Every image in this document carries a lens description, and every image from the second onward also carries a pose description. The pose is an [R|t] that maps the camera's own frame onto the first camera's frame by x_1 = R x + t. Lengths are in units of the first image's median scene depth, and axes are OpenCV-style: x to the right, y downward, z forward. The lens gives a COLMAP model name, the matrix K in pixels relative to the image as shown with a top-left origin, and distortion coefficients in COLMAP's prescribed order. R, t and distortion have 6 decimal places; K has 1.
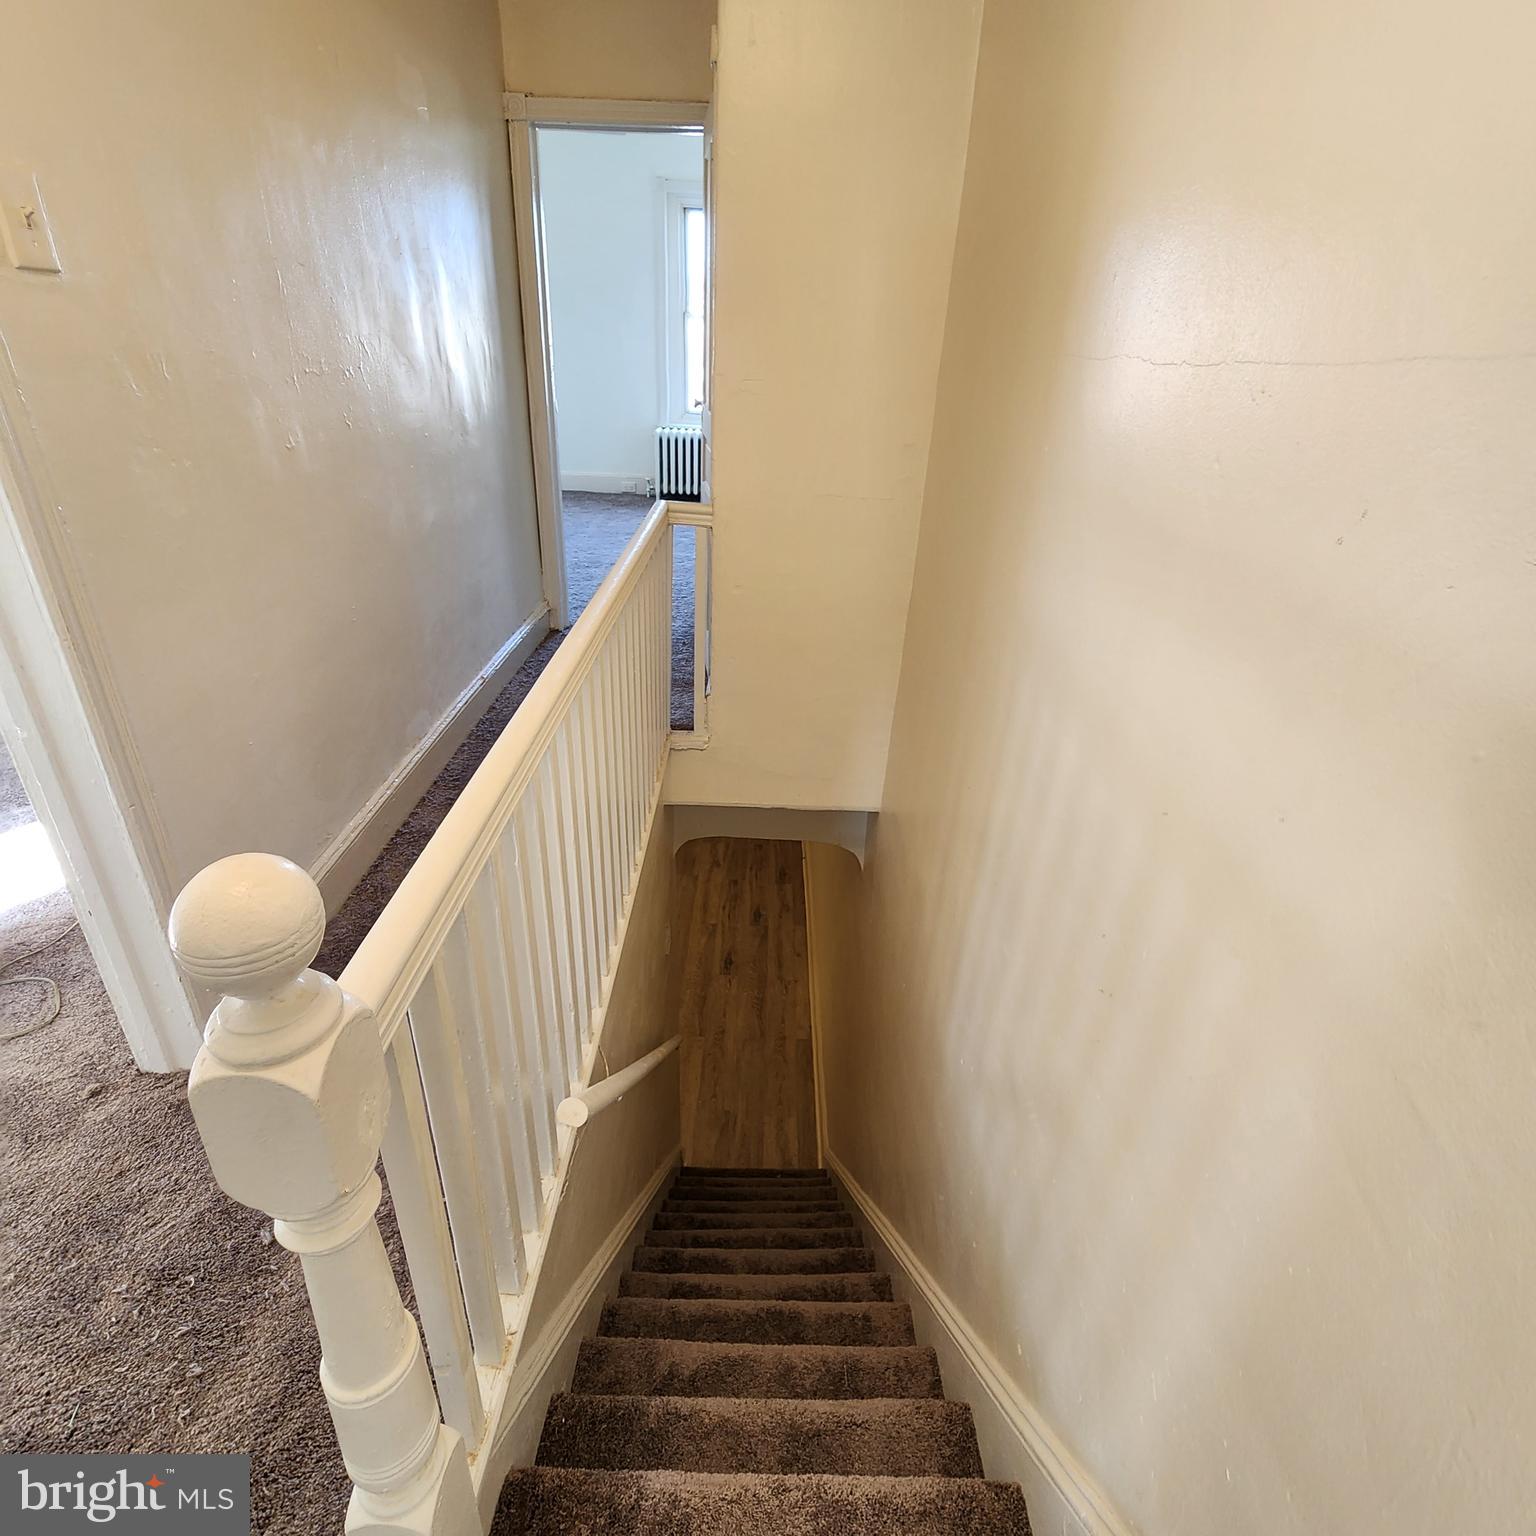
lens RADIAL K [[845.8, 0, 764.6], [0, 845.8, 764.9], [0, 0, 1]] dist [0.005010, 0.003263]
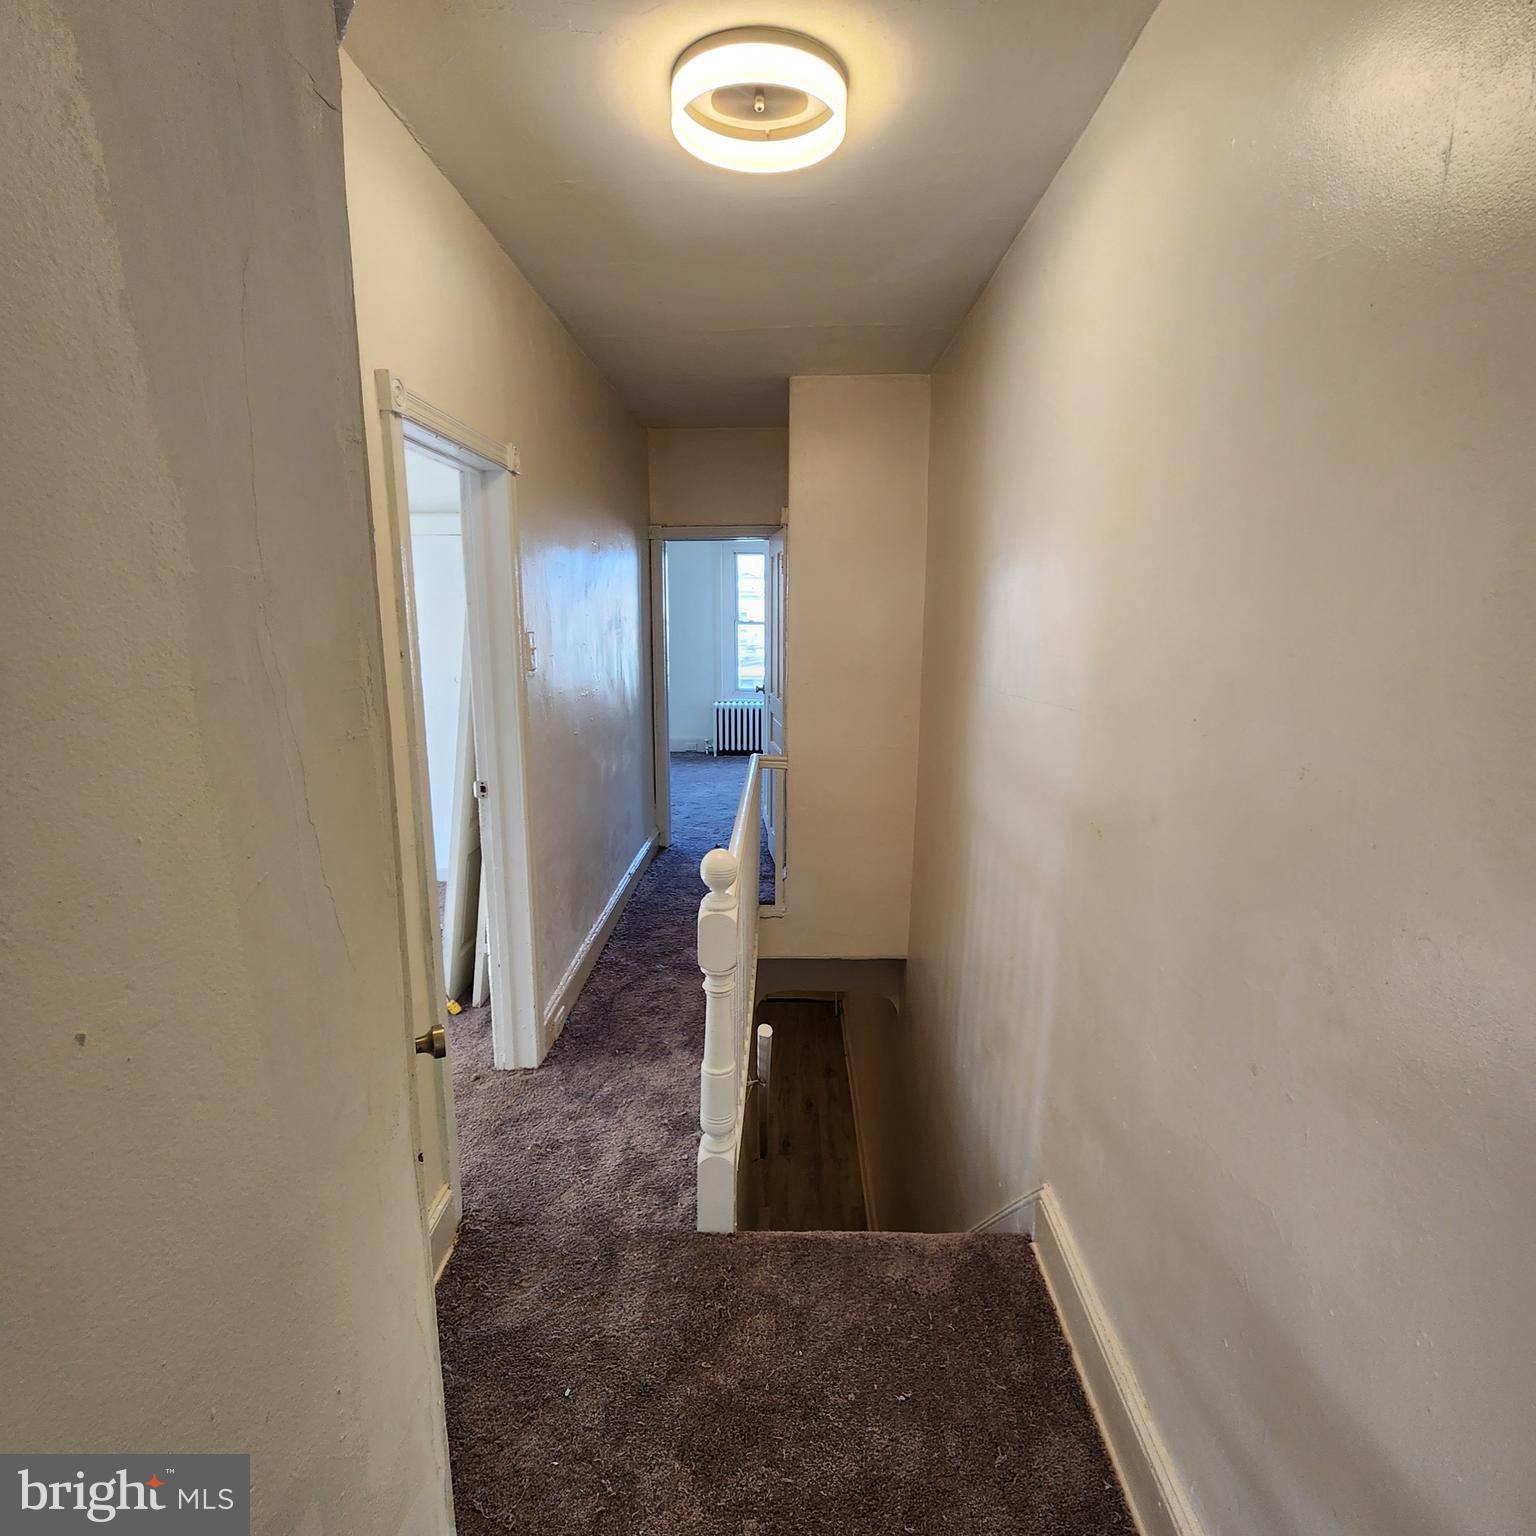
lens RADIAL K [[845.8, 0, 768.7], [0, 845.8, 768.3], [0, 0, 1]] dist [0.005010, 0.003263]
pose [[0.999291, -0.033492, -0.017197, -0.033538], [0.027268, 0.958793, -0.282795, 0.079739], [0.025960, 0.282126, 0.959026, -0.252320]]
